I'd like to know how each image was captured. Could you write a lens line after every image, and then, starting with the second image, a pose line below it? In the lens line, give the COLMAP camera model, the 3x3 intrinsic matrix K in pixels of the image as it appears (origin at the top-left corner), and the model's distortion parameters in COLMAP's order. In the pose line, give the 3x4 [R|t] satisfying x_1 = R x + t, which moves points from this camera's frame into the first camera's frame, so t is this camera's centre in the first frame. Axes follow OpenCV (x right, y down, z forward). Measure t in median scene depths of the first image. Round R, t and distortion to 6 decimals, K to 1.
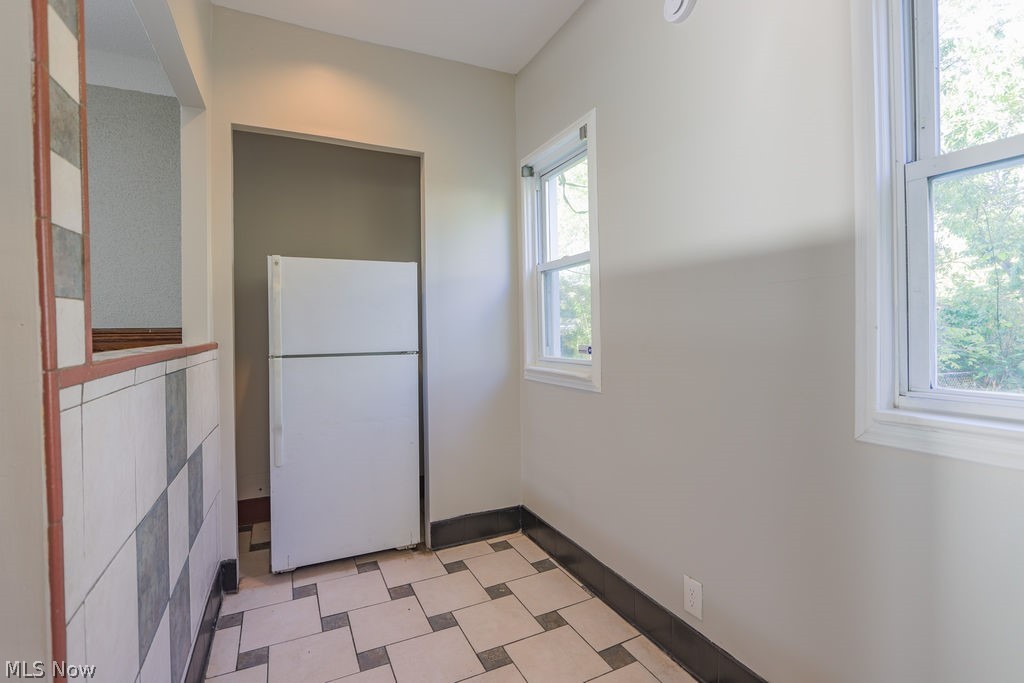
lens RADIAL K [[473.5, 0, 506.7], [0, 473.5, 331.2], [0, 0, 1]] dist [-0.015405, 0.000930]
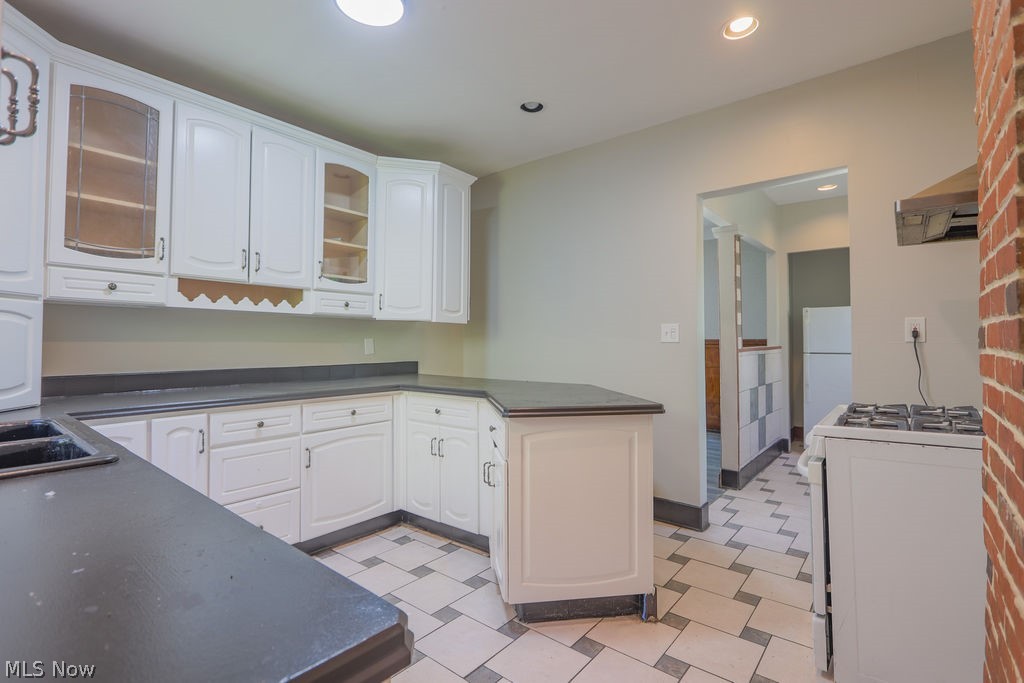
lens RADIAL K [[473.5, 0, 508.4], [0, 473.5, 336.0], [0, 0, 1]] dist [-0.015405, 0.000930]
pose [[0.409911, 0.000579, -0.912125, 1.070436], [-0.002297, 0.999997, -0.000398, -0.024200], [0.912123, 0.002258, 0.409911, -1.334796]]
